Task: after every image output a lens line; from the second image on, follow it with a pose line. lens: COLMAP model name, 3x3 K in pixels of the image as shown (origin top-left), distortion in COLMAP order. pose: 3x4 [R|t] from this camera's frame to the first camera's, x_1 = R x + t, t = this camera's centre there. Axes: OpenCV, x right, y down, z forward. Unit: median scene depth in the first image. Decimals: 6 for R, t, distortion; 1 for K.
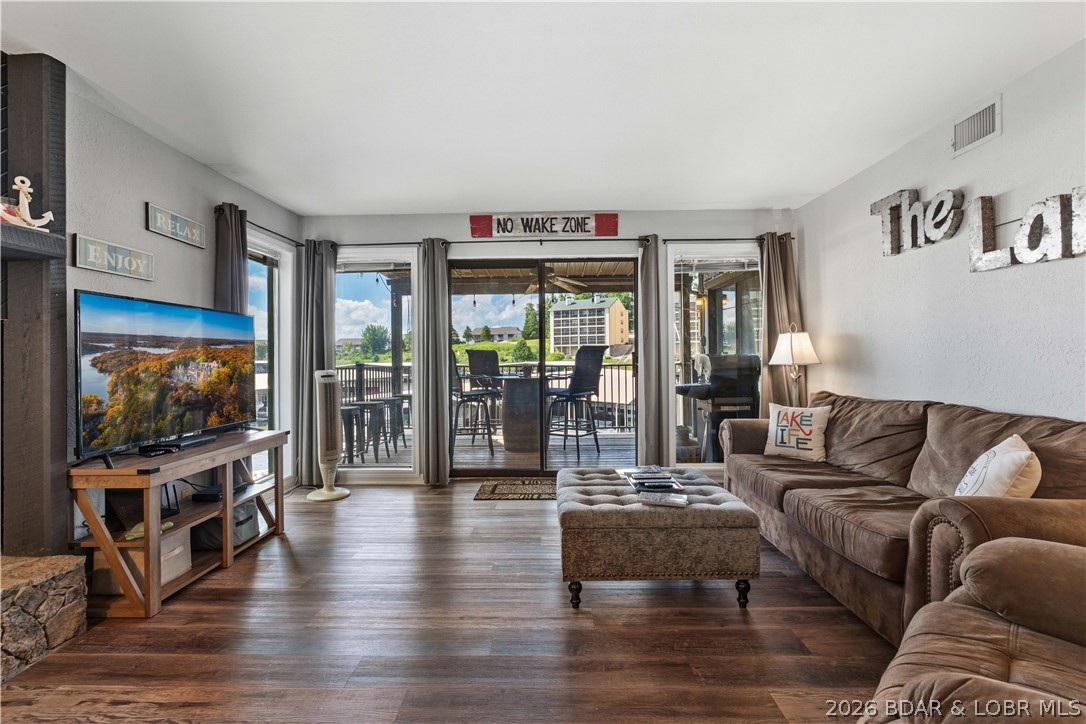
lens RADIAL K [[484.4, 0, 546.1], [0, 484.4, 354.6], [0, 0, 1]] dist [-0.011382, 0.002203]
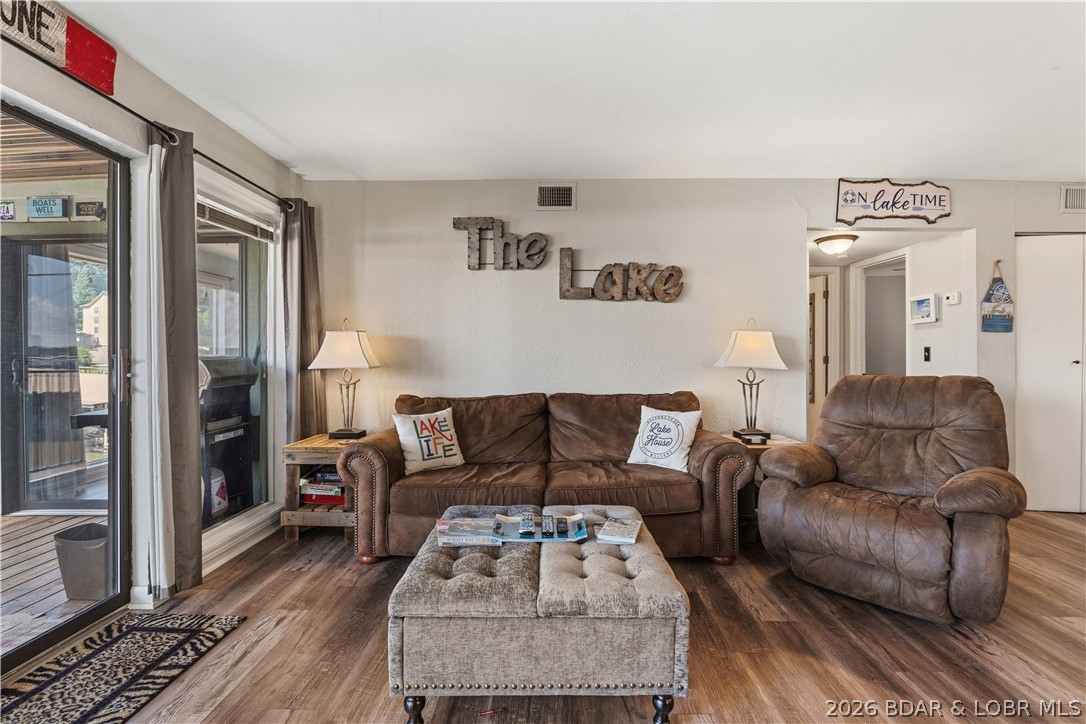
lens RADIAL K [[484.4, 0, 548.9], [0, 484.4, 359.9], [0, 0, 1]] dist [-0.011382, 0.002203]
pose [[-0.003526, -0.000945, 0.999993, -0.424865], [-0.000677, 0.999999, 0.000943, 0.005909], [-0.999994, -0.000674, -0.003527, 0.820447]]
